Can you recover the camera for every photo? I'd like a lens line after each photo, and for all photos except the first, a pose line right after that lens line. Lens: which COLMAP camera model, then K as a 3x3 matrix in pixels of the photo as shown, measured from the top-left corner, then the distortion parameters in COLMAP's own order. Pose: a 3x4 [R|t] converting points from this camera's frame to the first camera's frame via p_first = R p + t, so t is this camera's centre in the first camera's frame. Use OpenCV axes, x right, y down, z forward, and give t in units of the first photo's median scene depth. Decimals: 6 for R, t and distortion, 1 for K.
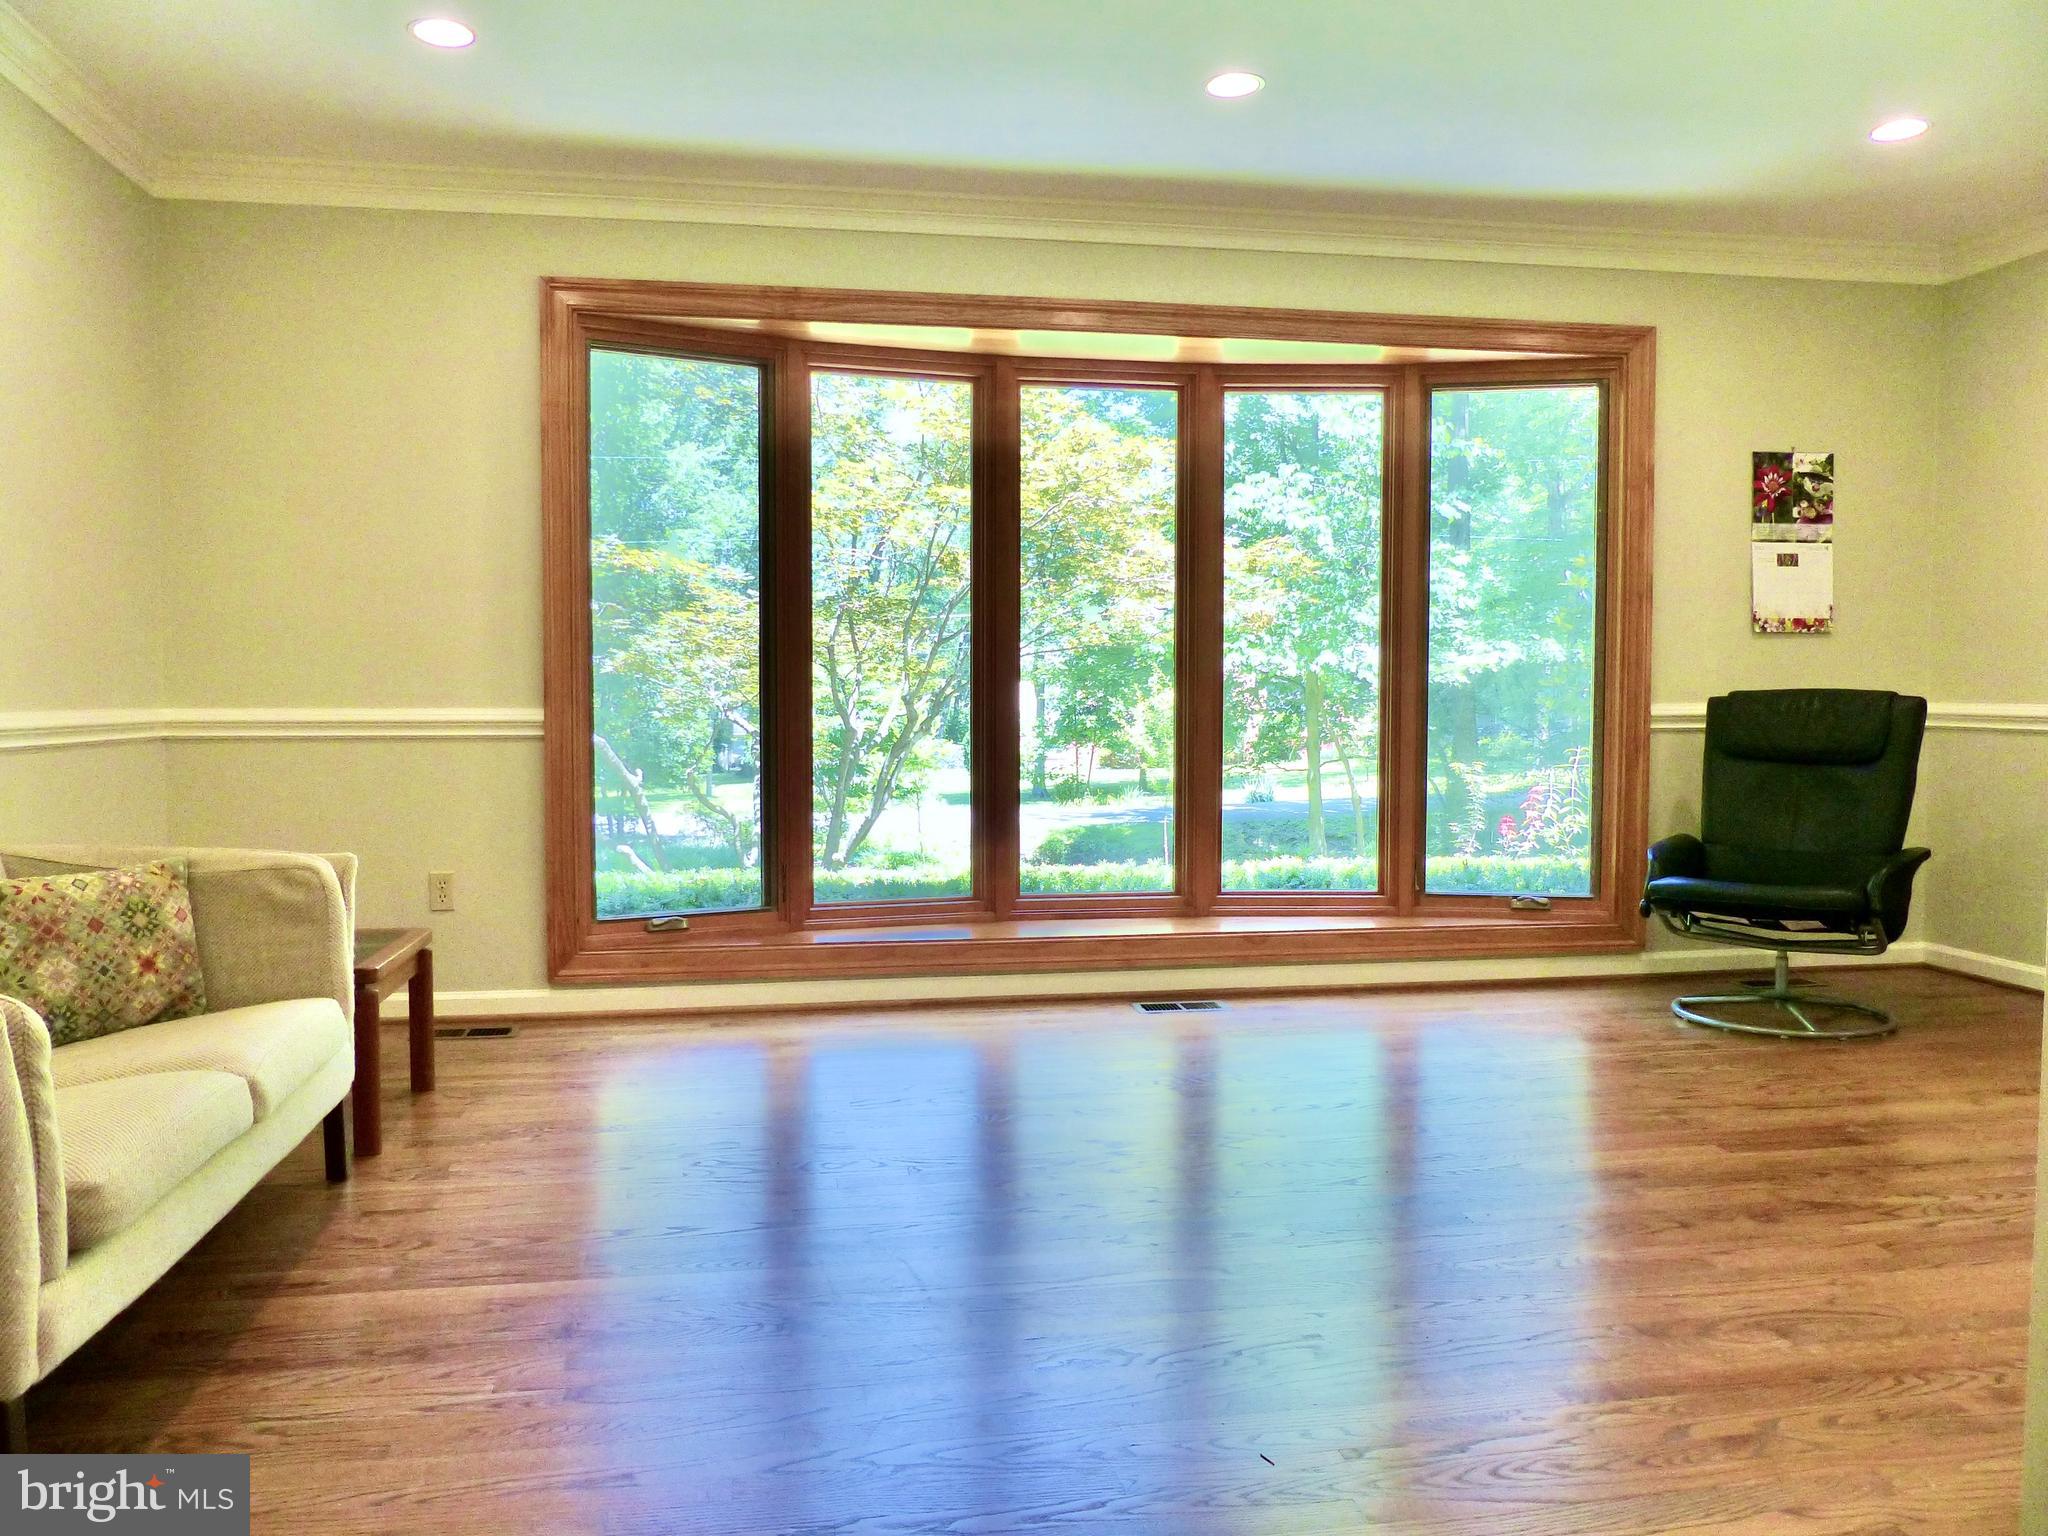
lens RADIAL K [[1506.1, 0, 1037.9], [0, 1506.1, 759.0], [0, 0, 1]] dist [-0.011843, 0.009750]
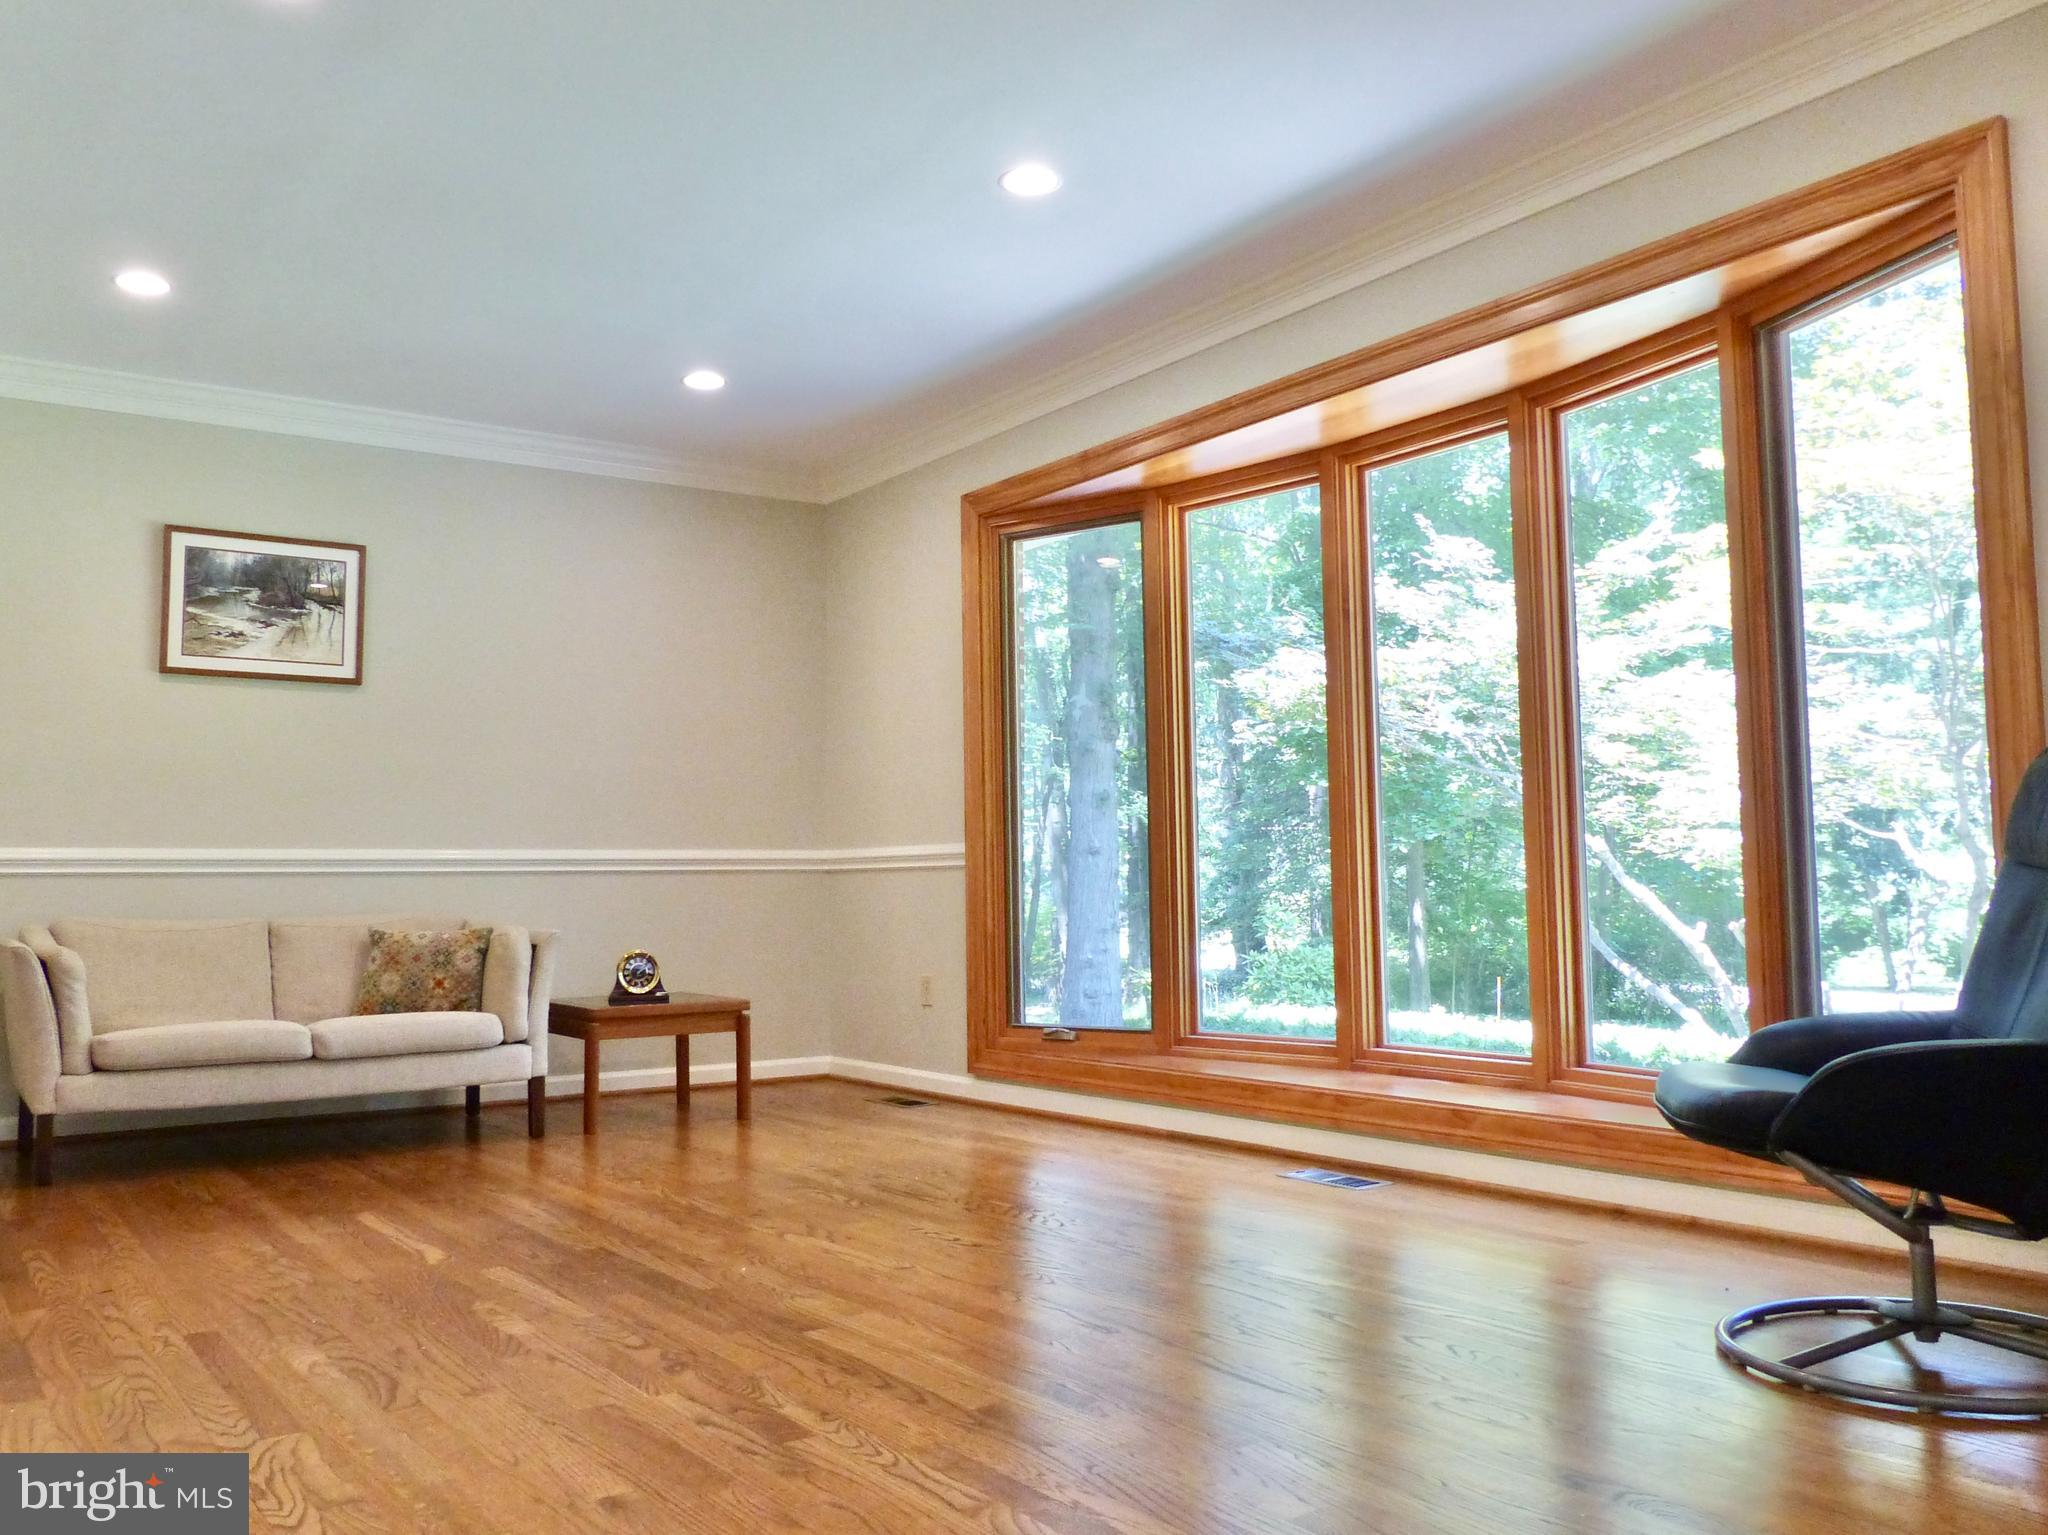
lens RADIAL K [[1648.4, 0, 1016.8], [0, 1648.4, 779.7], [0, 0, 1]] dist [-0.008709, -0.006999]
pose [[0.431770, -0.066325, -0.899542, 0.798751], [-0.022954, 0.996162, -0.084467, 0.024479], [0.901692, 0.057118, 0.428590, 0.415516]]
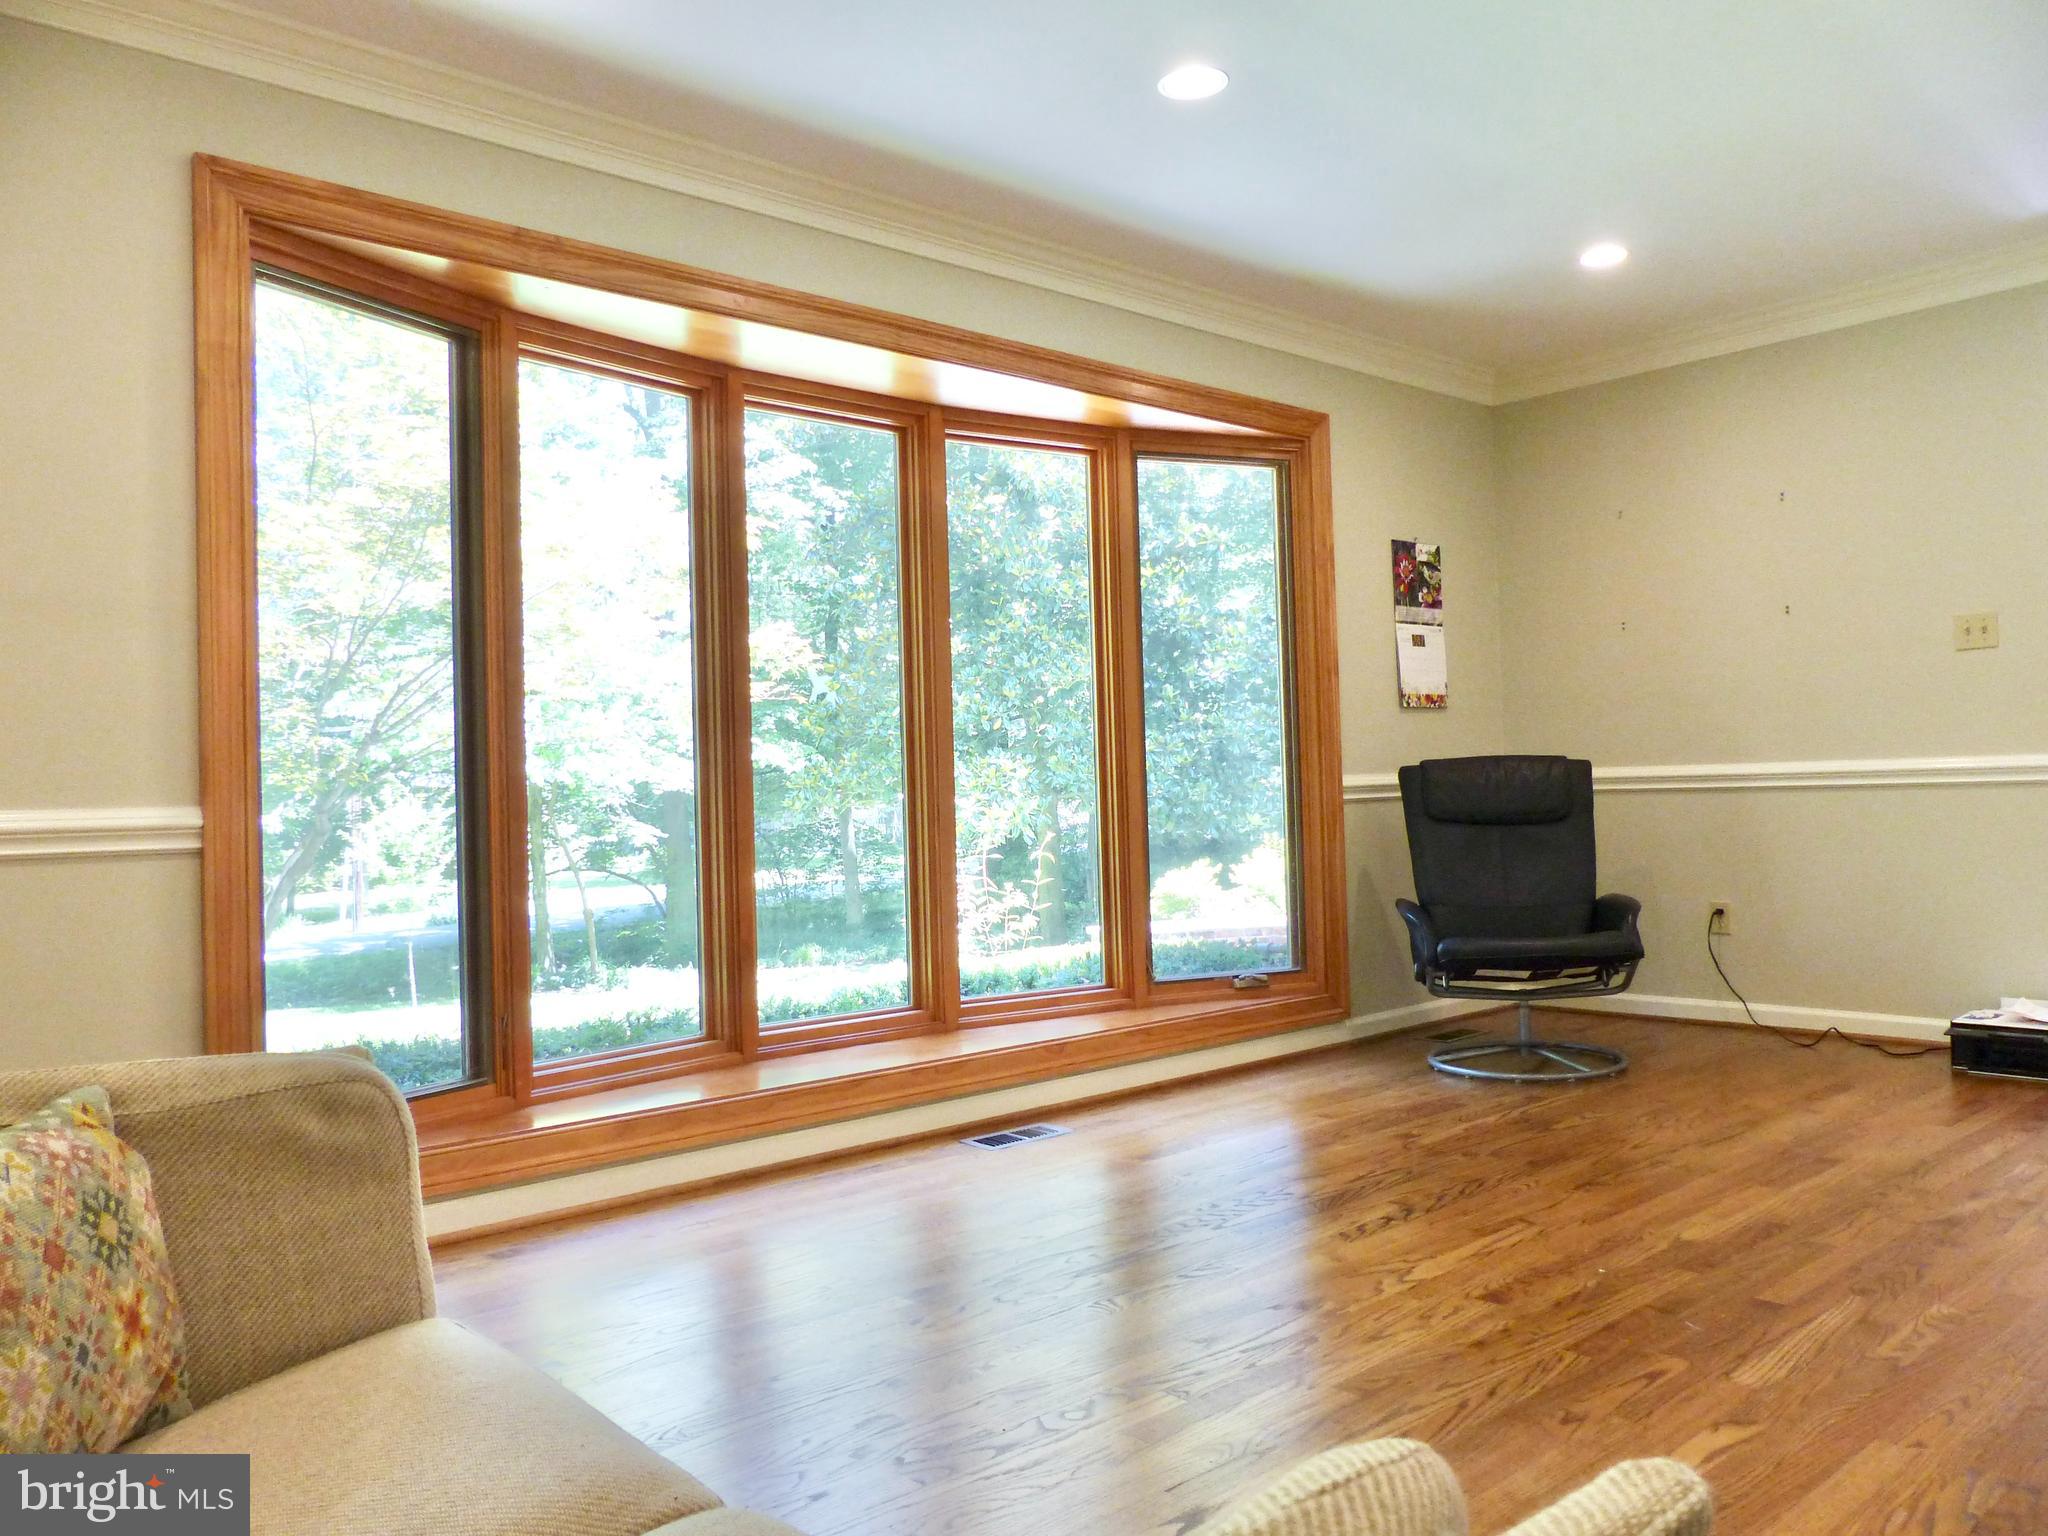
lens RADIAL K [[1506.1, 0, 1012.6], [0, 1506.1, 755.4], [0, 0, 1]] dist [-0.011843, 0.009750]
pose [[0.856527, -0.012195, 0.515958, -0.323282], [0.051522, 0.996747, -0.061971, 0.002029], [-0.513524, 0.079663, 0.854369, 0.240635]]
